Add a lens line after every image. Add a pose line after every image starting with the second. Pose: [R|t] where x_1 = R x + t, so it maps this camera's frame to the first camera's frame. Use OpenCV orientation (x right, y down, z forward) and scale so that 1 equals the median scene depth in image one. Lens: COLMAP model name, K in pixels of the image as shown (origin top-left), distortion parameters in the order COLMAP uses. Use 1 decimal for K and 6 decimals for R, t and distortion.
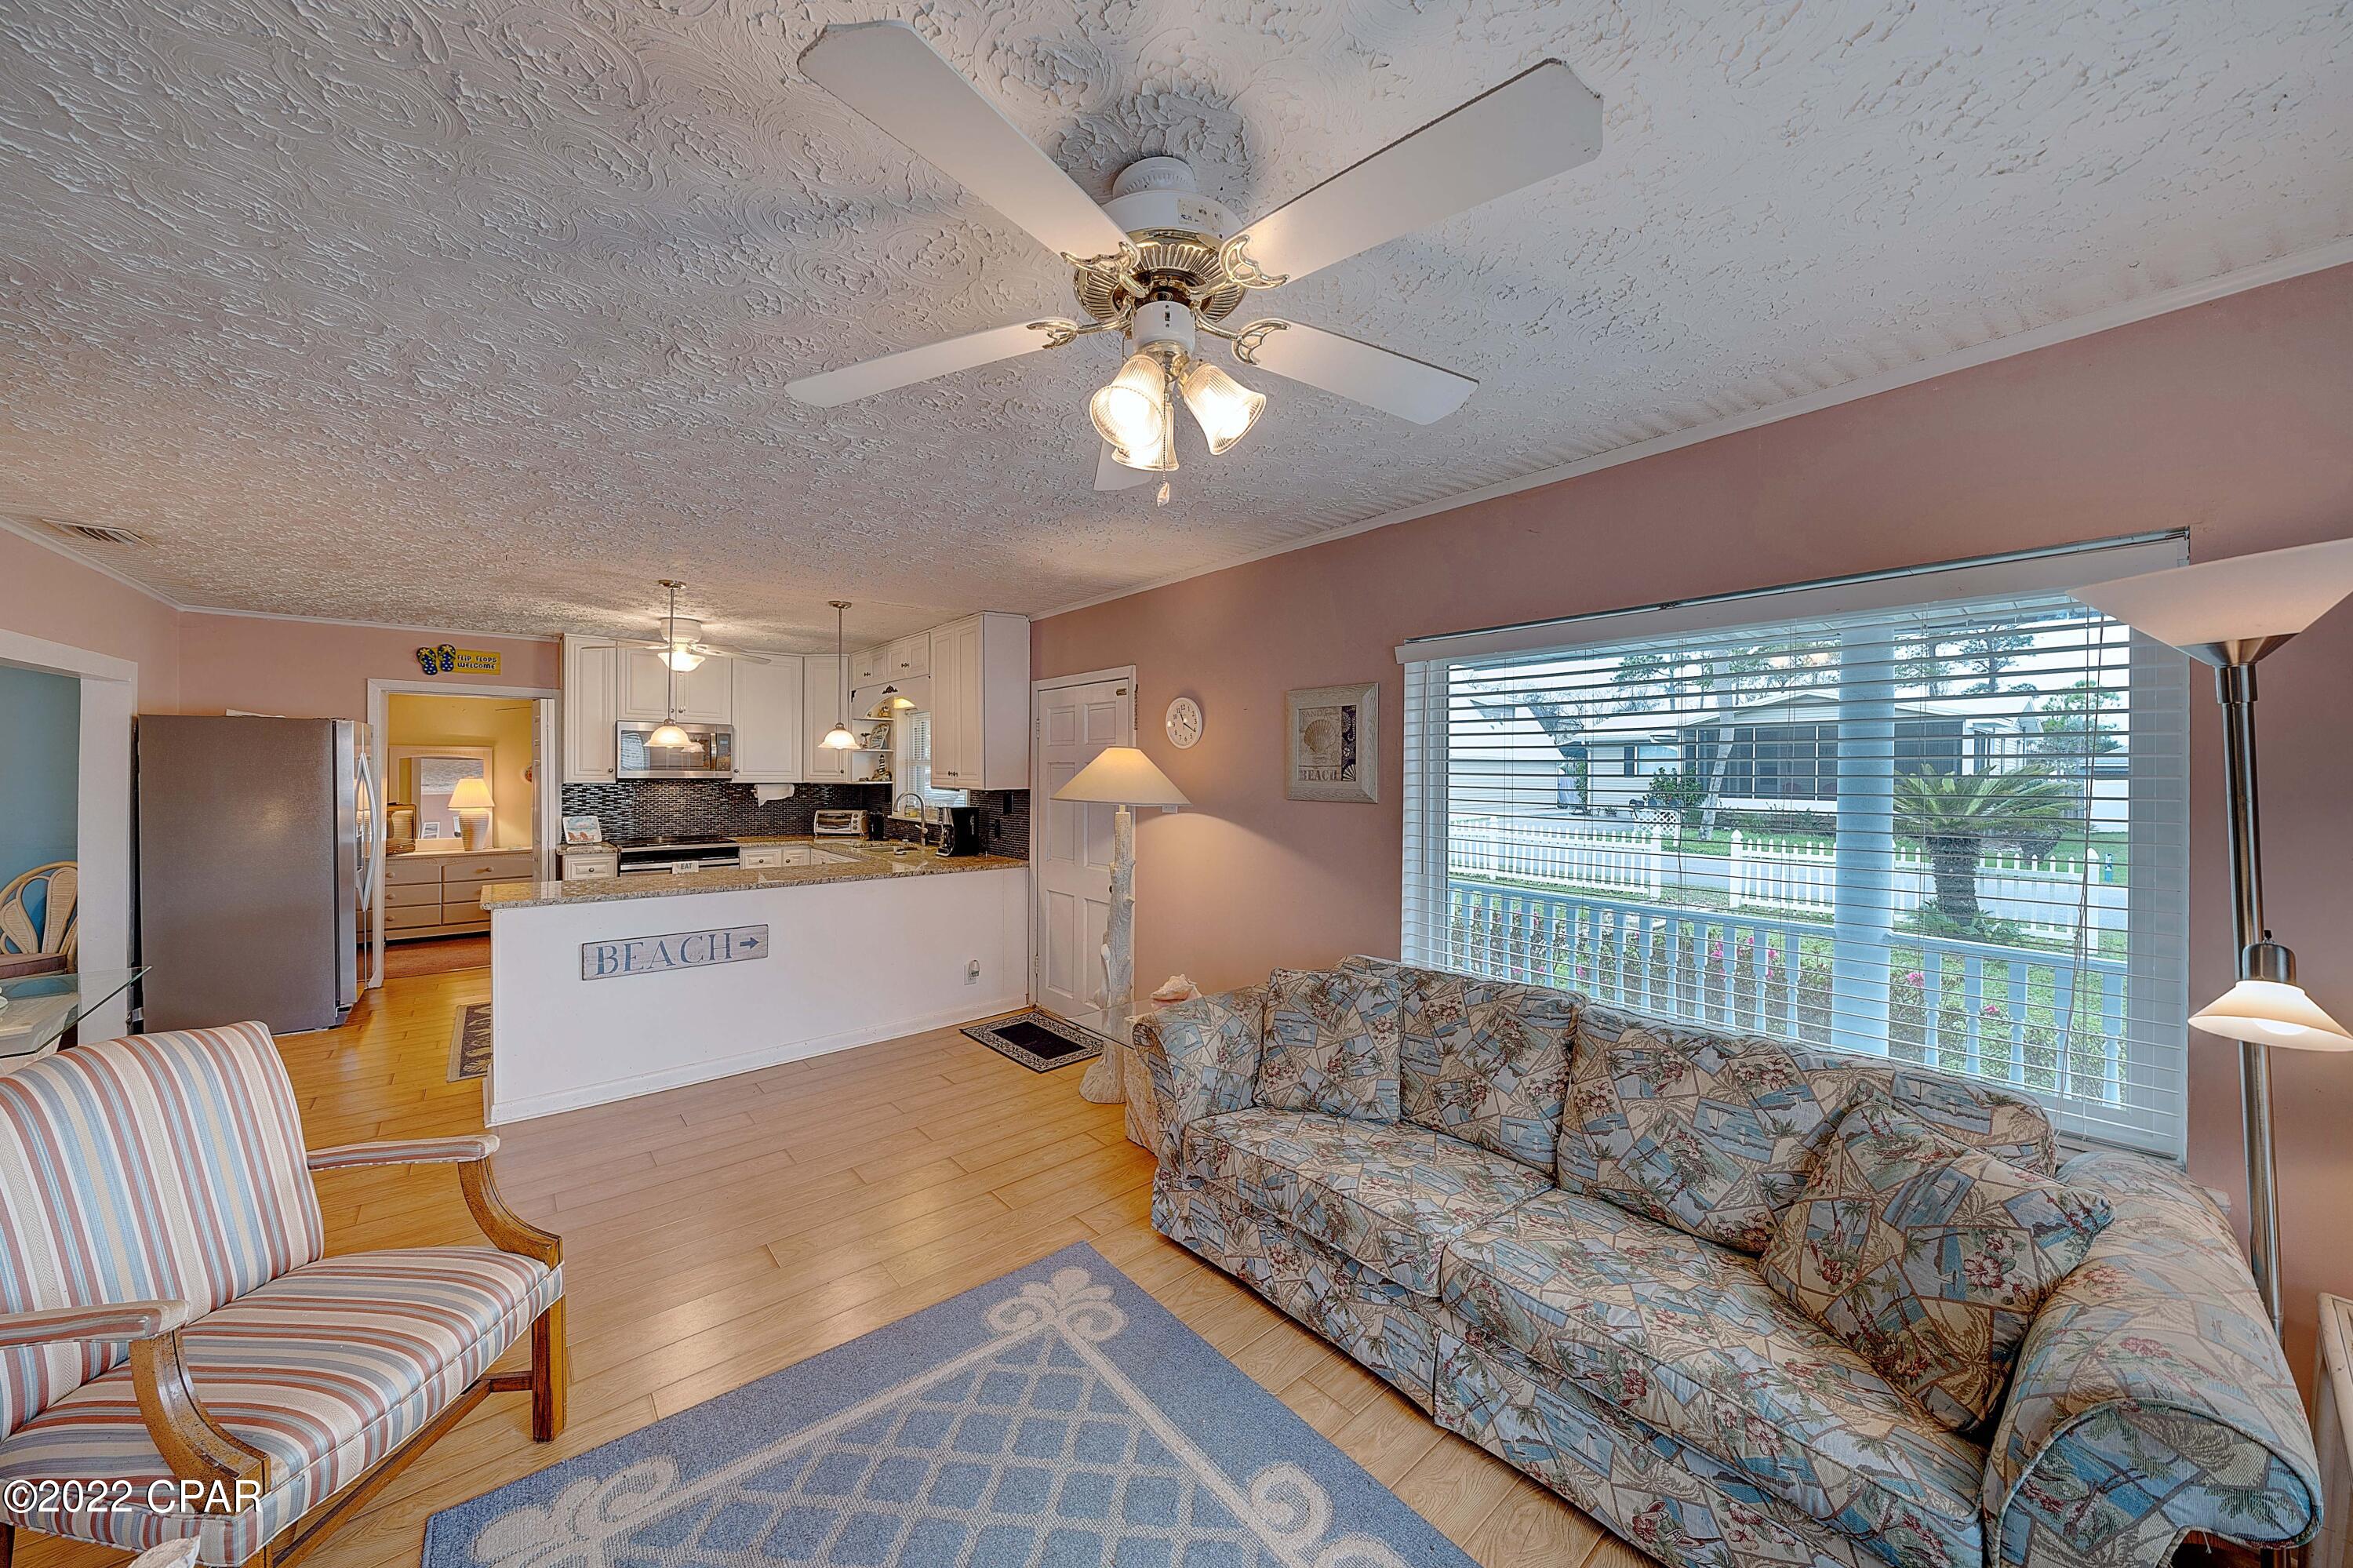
lens RADIAL K [[806.6, 0, 1159.7], [0, 806.6, 776.4], [0, 0, 1]] dist [-0.002453, -0.000063]
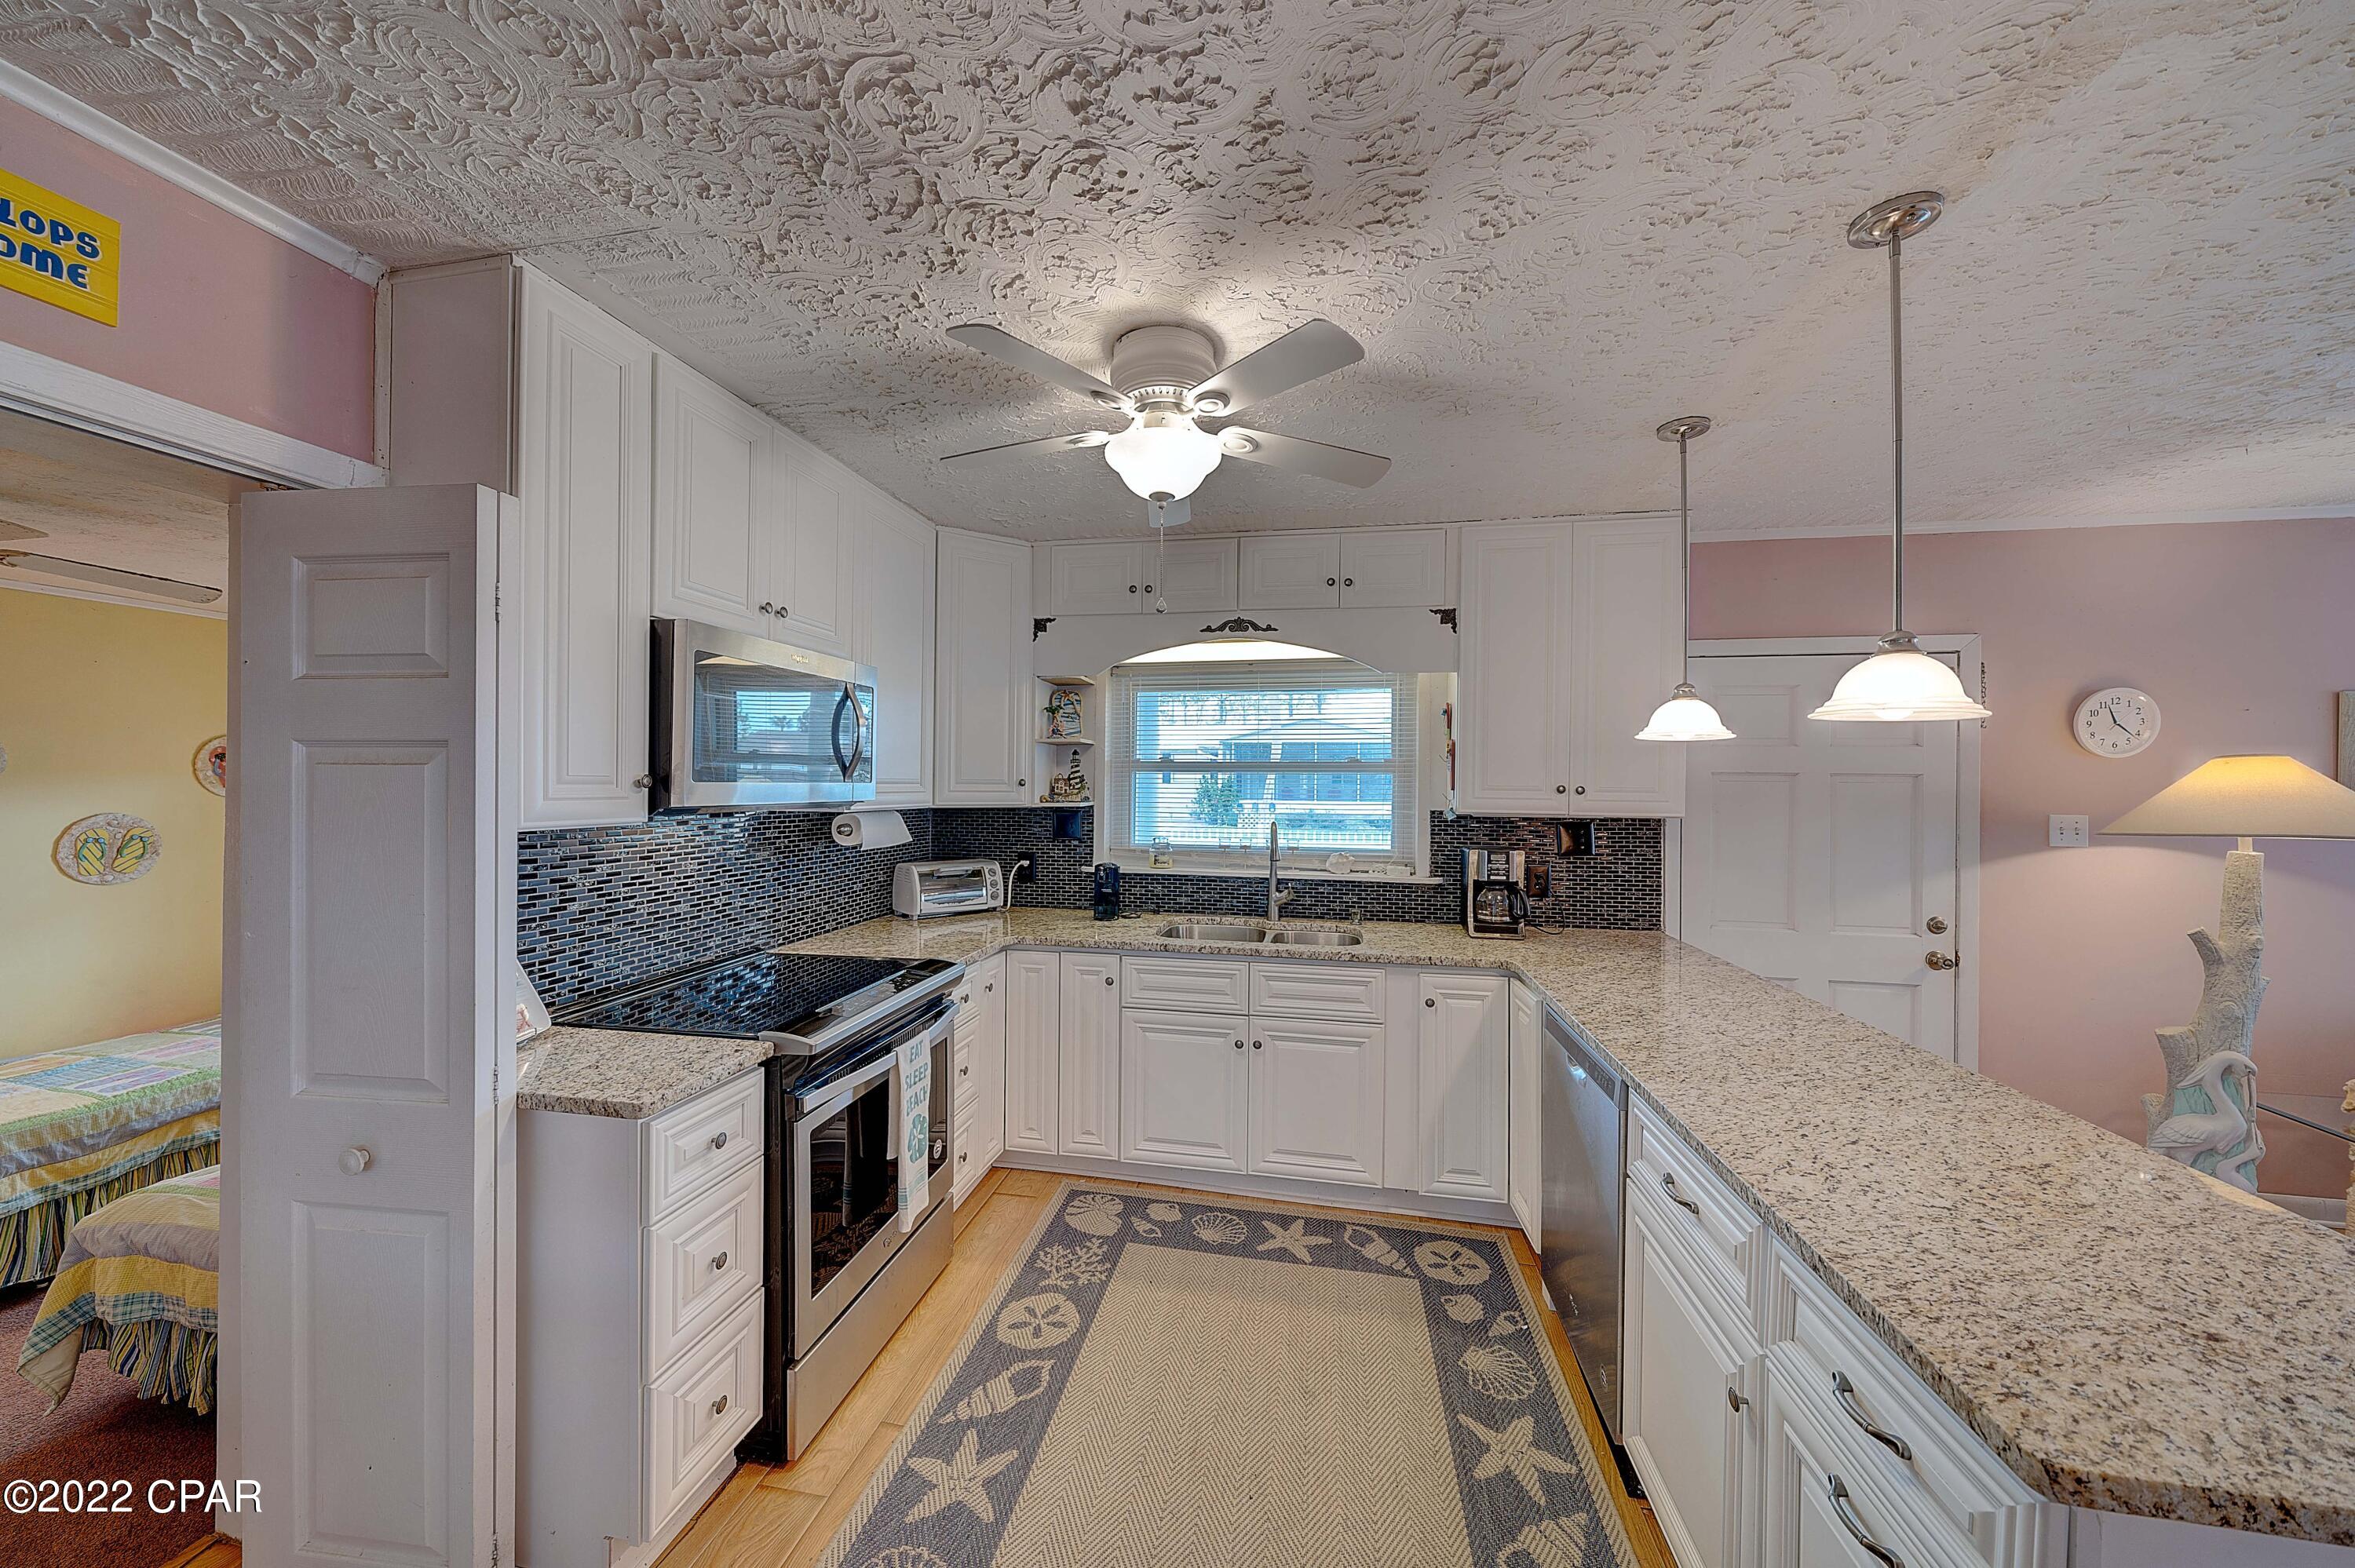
lens RADIAL K [[808.0, 0, 1167.6], [0, 808.0, 782.6], [0, 0, 1]] dist [-0.005151, 0.000010]
pose [[0.773198, -0.000477, 0.634164, -0.763385], [-0.000480, 0.999999, 0.001338, -0.008618], [-0.634164, -0.001339, 0.773197, 0.687241]]
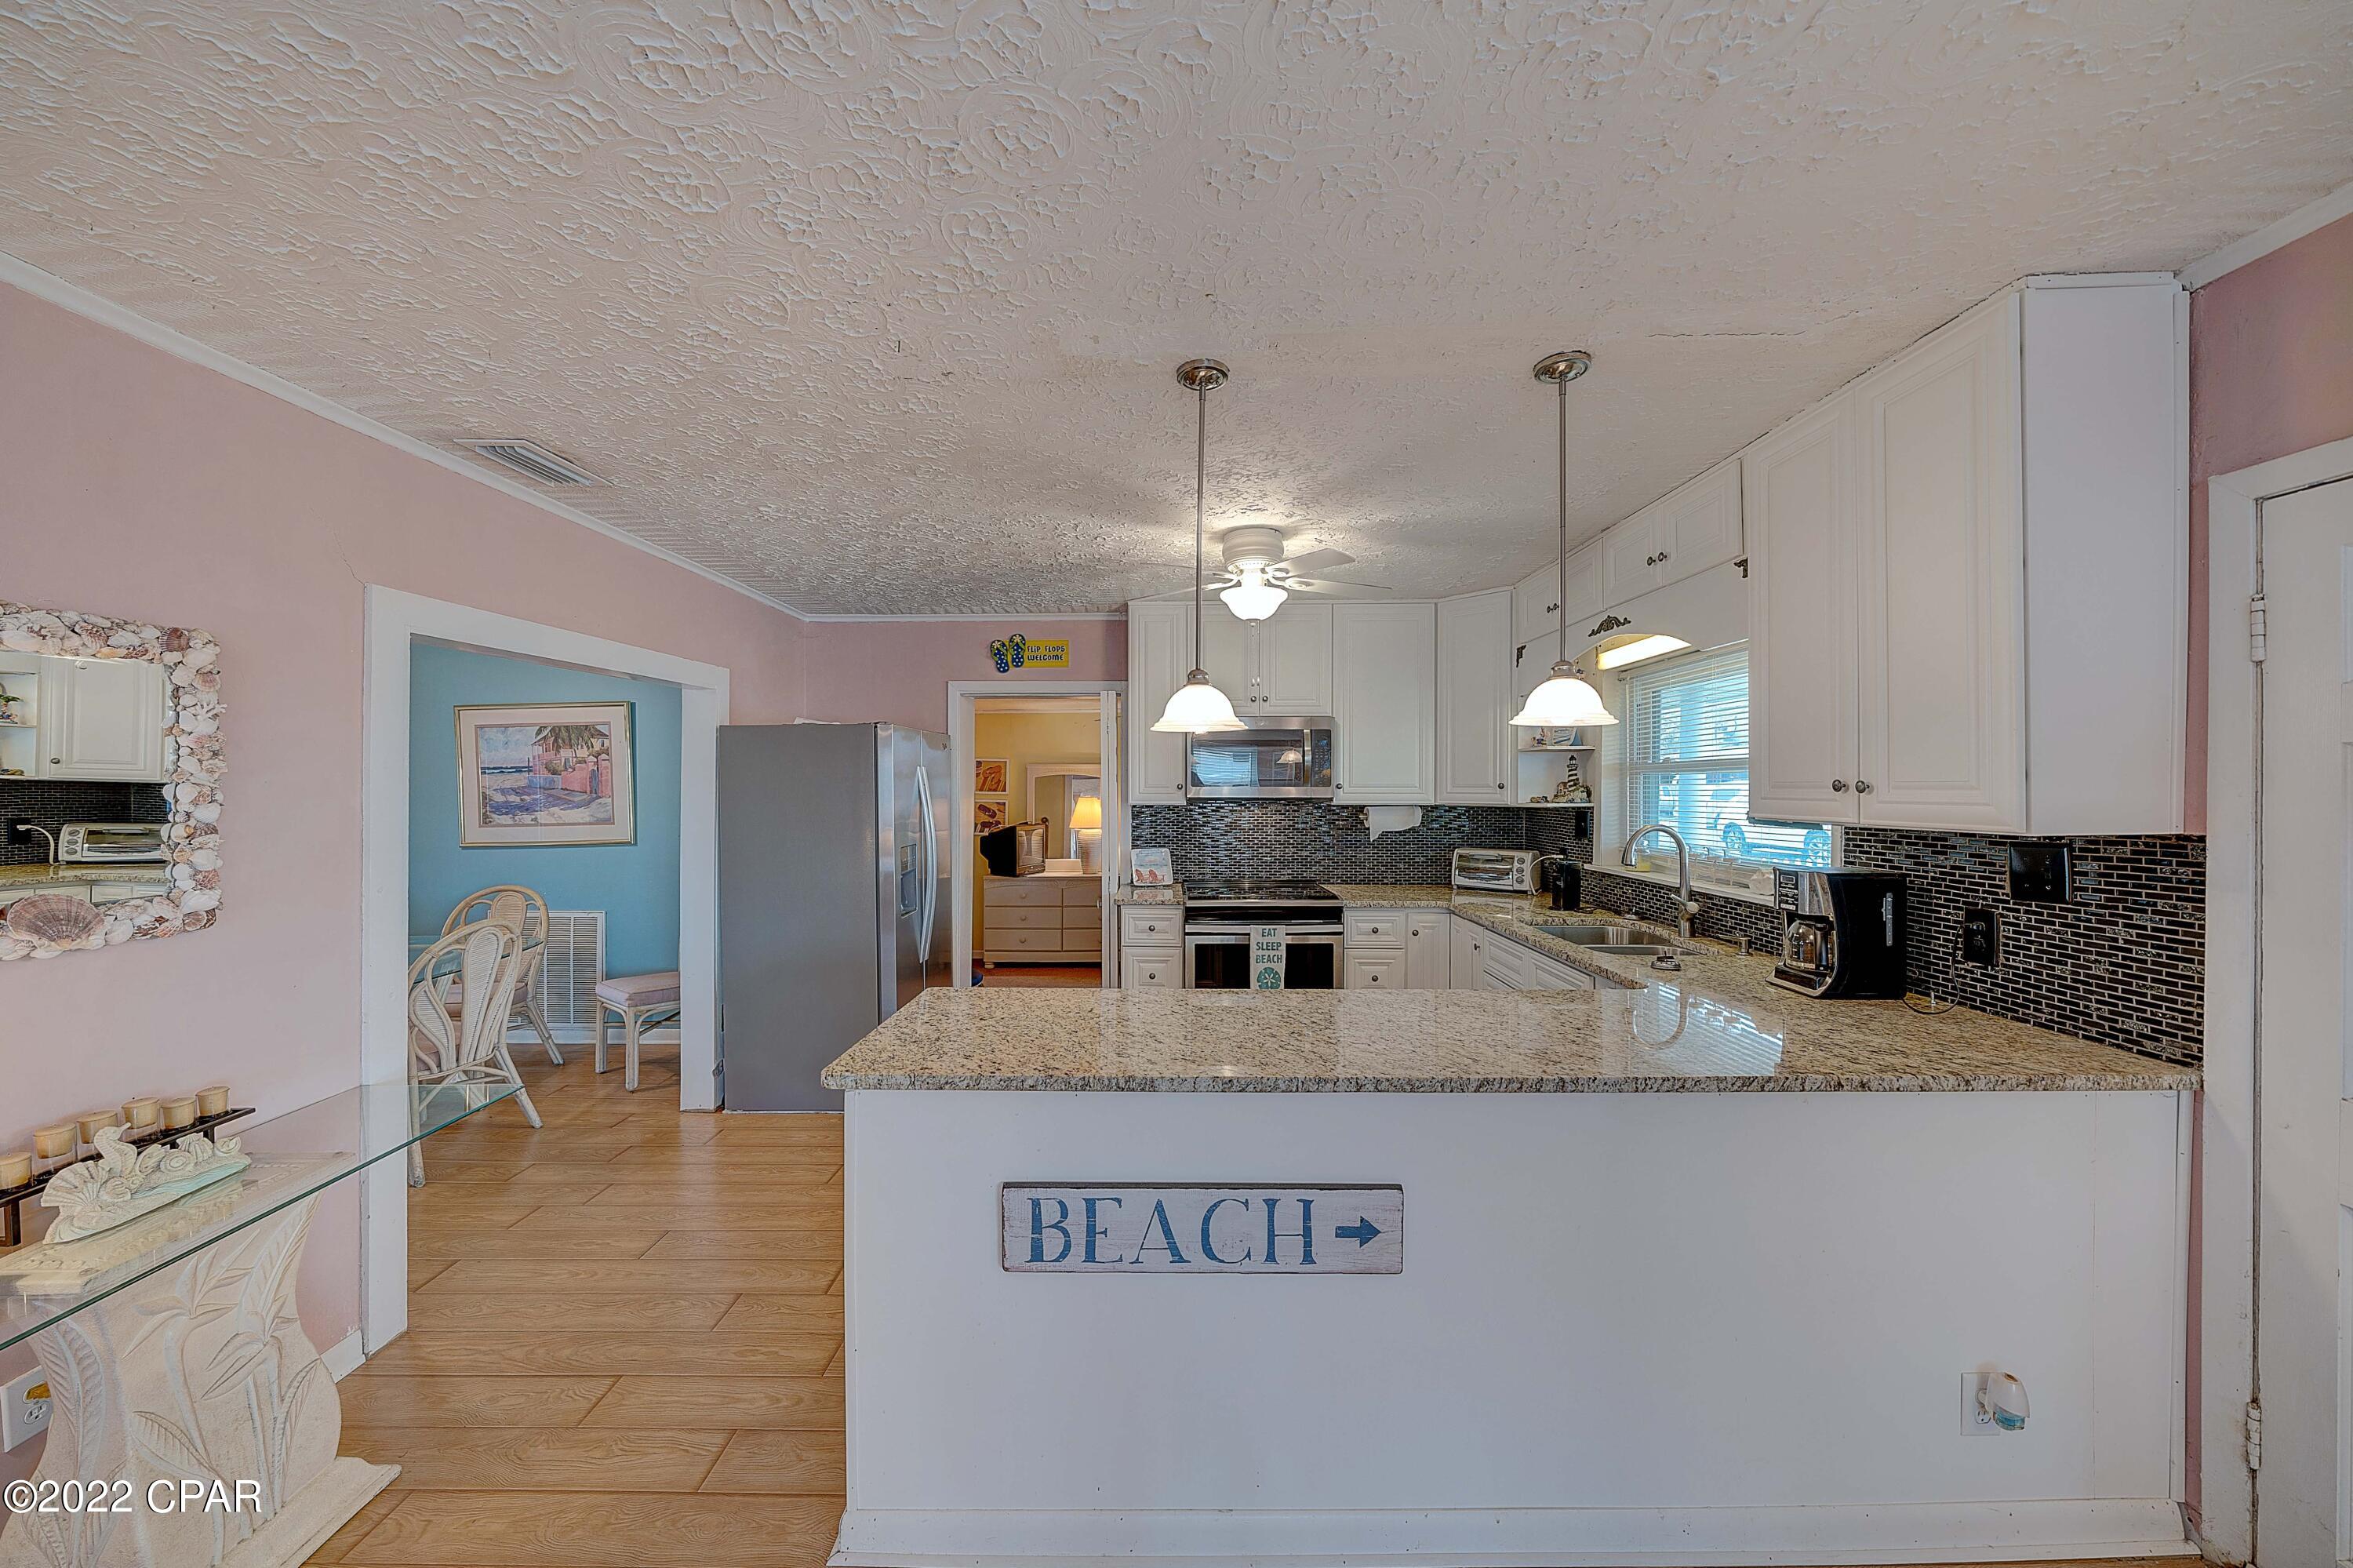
lens RADIAL K [[815.6, 0, 1169.8], [0, 815.6, 792.5], [0, 0, 1]] dist [-0.002978, -0.000105]
pose [[0.766270, -0.003867, -0.642507, -0.236296], [0.002223, 0.999992, -0.003366, -0.000200], [0.642515, 0.001151, 0.766273, 0.465085]]
